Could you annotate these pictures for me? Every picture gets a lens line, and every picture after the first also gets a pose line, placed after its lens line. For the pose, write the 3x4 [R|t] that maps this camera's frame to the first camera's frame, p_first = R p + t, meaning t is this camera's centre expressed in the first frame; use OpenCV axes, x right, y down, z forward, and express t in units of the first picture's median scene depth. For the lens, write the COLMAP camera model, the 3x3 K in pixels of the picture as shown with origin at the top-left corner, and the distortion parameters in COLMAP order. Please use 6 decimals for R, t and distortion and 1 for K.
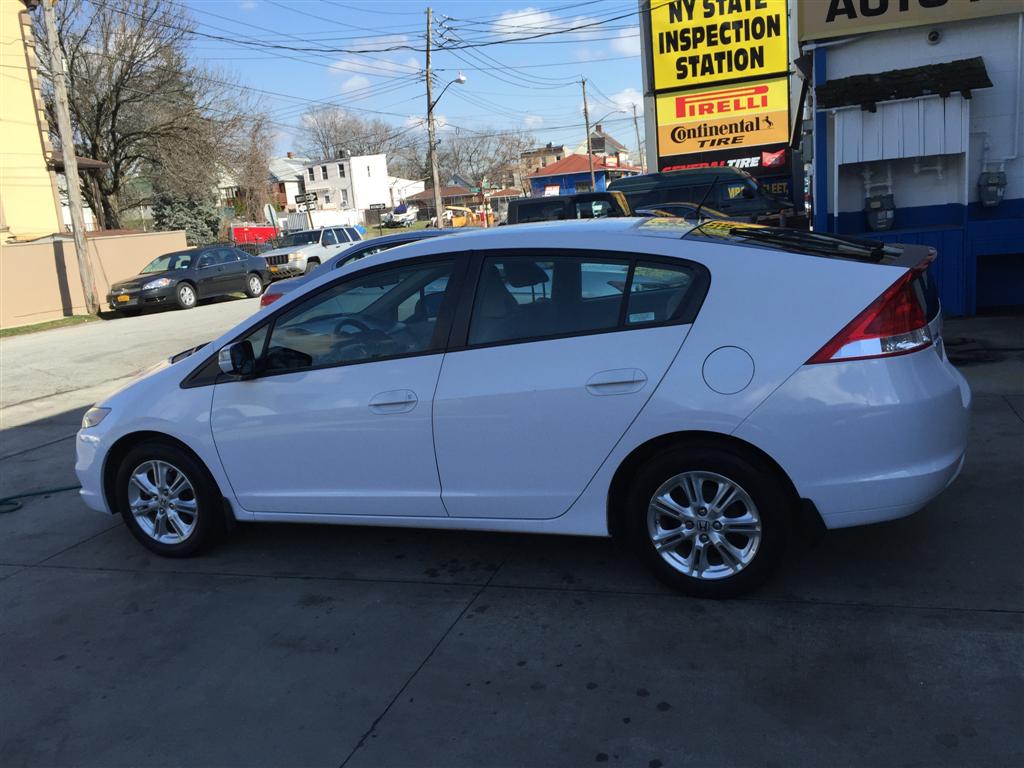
lens RADIAL K [[879.4, 0, 519.9], [0, 879.4, 385.8], [0, 0, 1]] dist [0.083137, -0.116524]
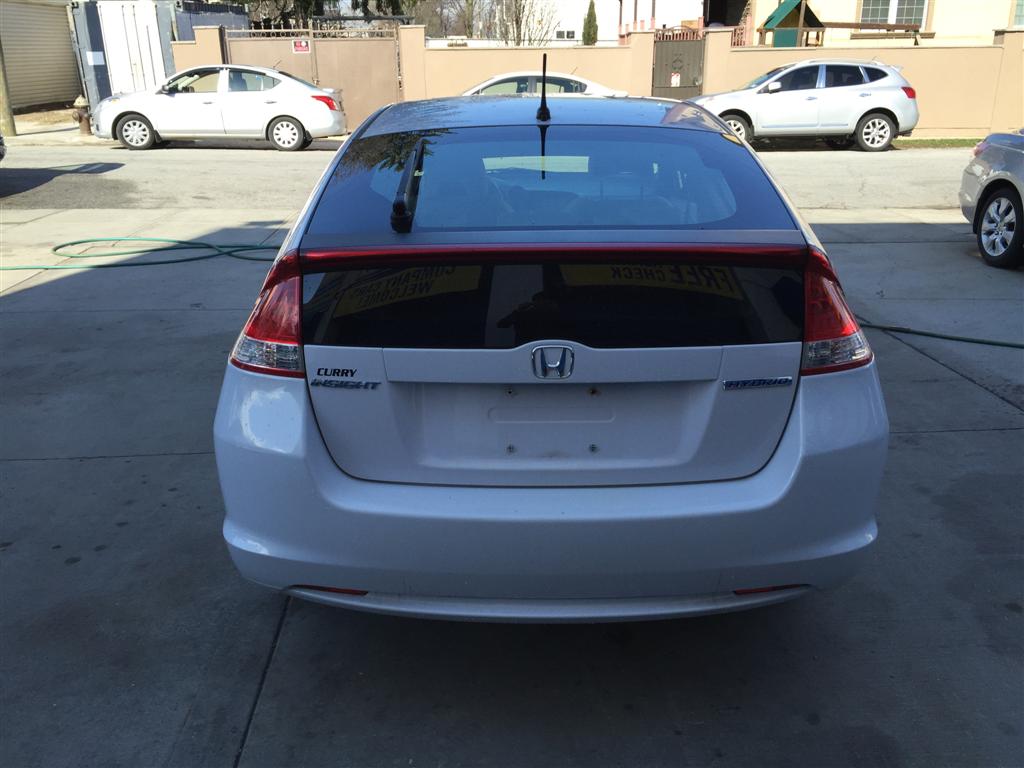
lens RADIAL K [[879.4, 0, 509.9], [0, 879.4, 386.6], [0, 0, 1]] dist [0.083137, -0.116524]
pose [[0.360747, 0.396550, -0.844162, 0.132949], [-0.204081, 0.916737, 0.343430, -0.036041], [0.910062, 0.048387, 0.411638, 0.113408]]
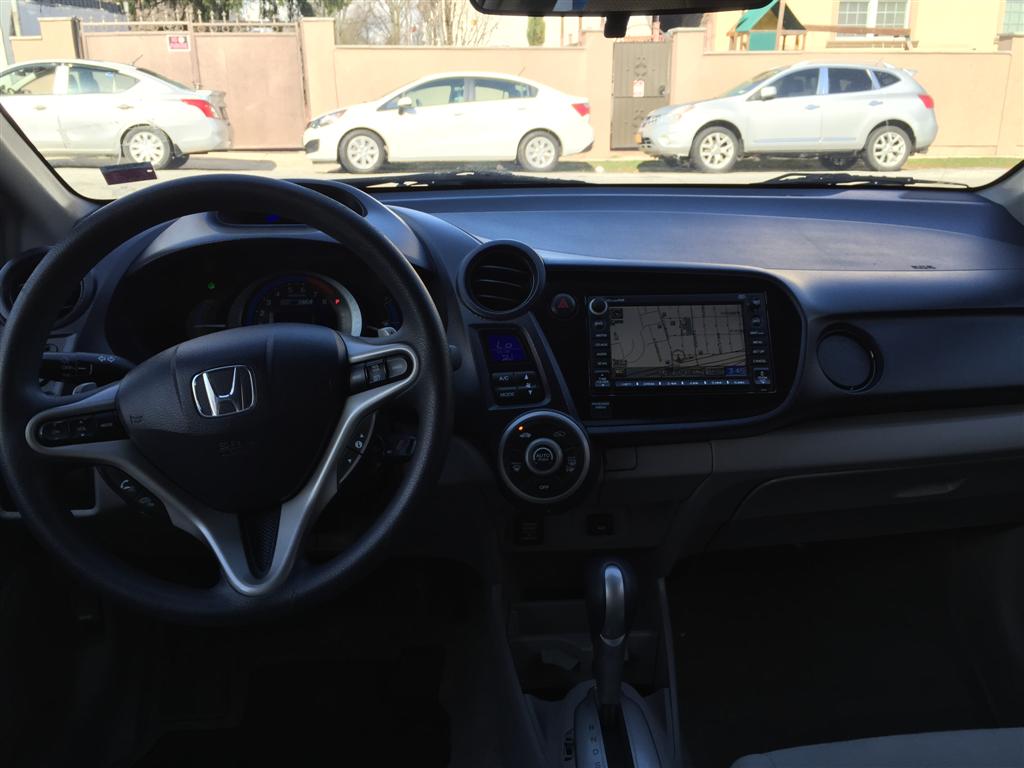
lens RADIAL K [[879.4, 0, 518.4], [0, 879.4, 376.7], [0, 0, 1]] dist [0.083137, -0.116524]
pose [[0.437933, 0.355233, -0.825847, -0.003051], [-0.210268, 0.933615, 0.290088, -0.017470], [0.874072, 0.046610, 0.483555, 0.170075]]
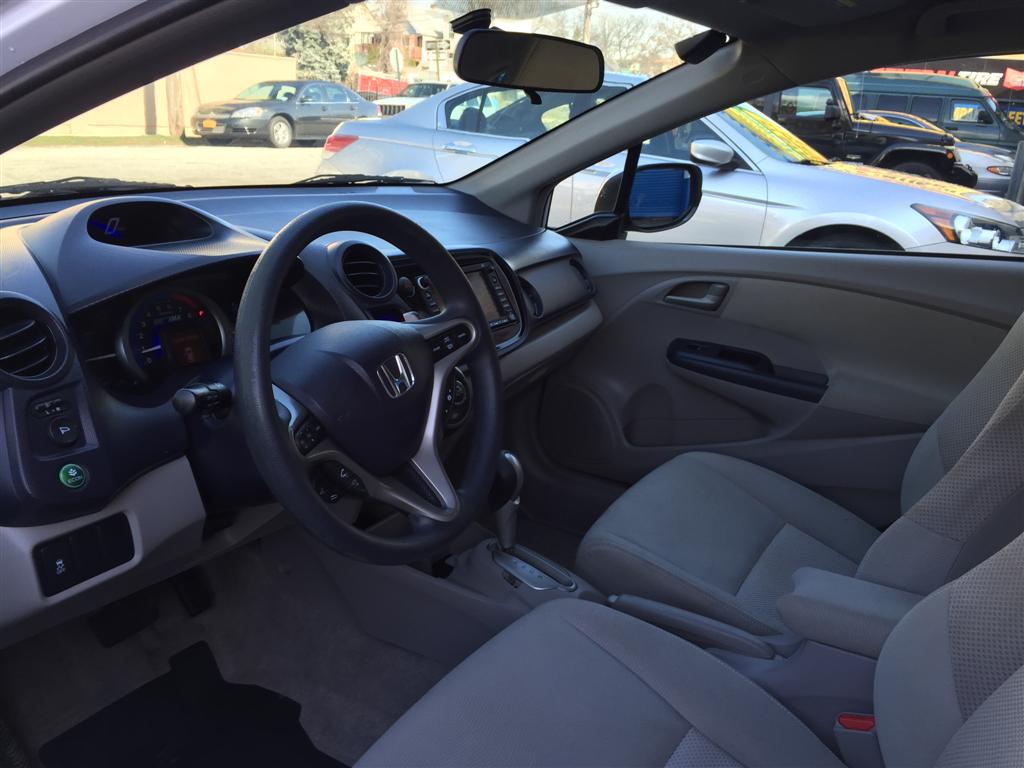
lens RADIAL K [[879.4, 0, 522.9], [0, 879.4, 382.2], [0, 0, 1]] dist [0.083137, -0.116524]
pose [[0.977889, 0.188844, -0.089840, -0.022668], [-0.177343, 0.976519, 0.122308, -0.011637], [0.110828, -0.103671, 0.988418, 0.139136]]
